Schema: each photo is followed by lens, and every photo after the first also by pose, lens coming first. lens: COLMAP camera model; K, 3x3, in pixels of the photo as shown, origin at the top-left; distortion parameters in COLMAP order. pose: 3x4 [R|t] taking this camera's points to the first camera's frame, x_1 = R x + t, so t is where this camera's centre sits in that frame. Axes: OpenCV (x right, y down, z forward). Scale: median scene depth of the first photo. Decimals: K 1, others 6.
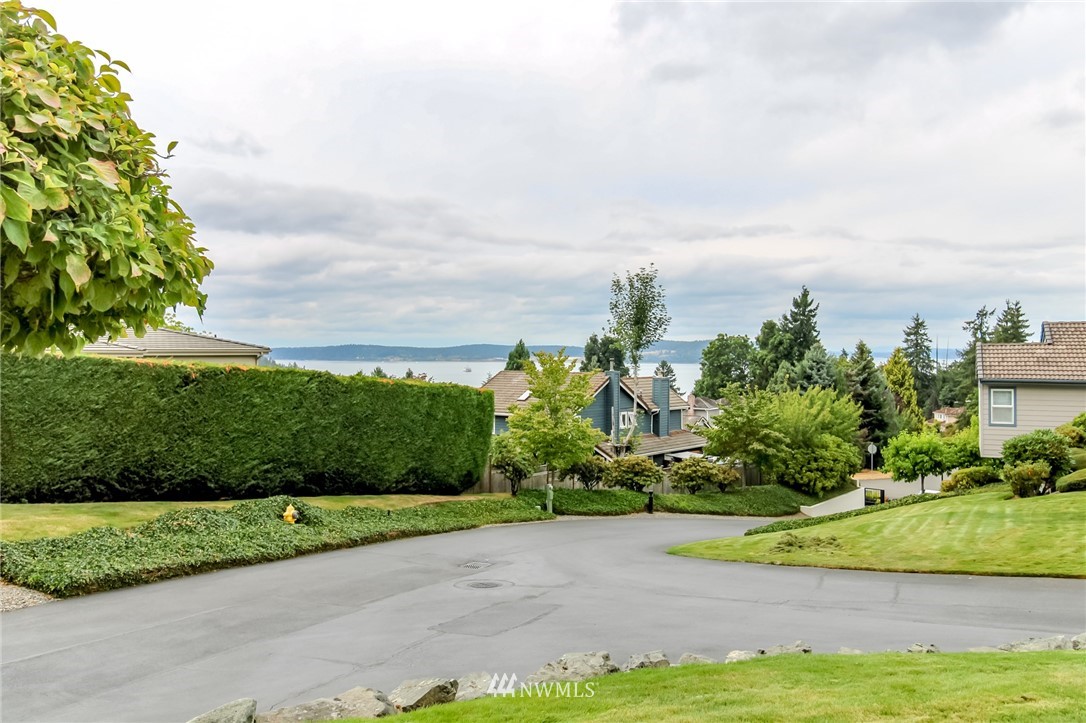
lens RADIAL K [[876.6, 0, 538.4], [0, 876.6, 353.8], [0, 0, 1]] dist [0.009085, 0.018858]
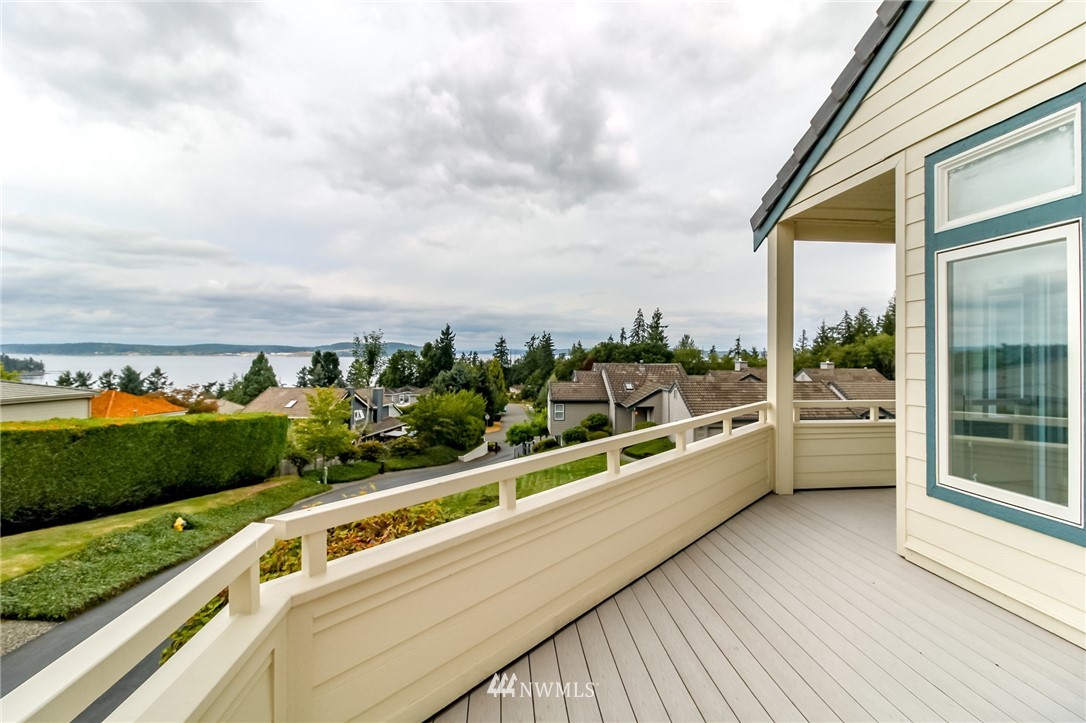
lens RADIAL K [[511.2, 0, 571.9], [0, 511.2, 351.3], [0, 0, 1]] dist [0.001090, -0.004934]
pose [[0.849739, 0.003085, 0.527195, -0.084653], [-0.007048, 0.999960, 0.005510, -0.068876], [-0.527157, -0.008398, 0.849727, -0.073309]]
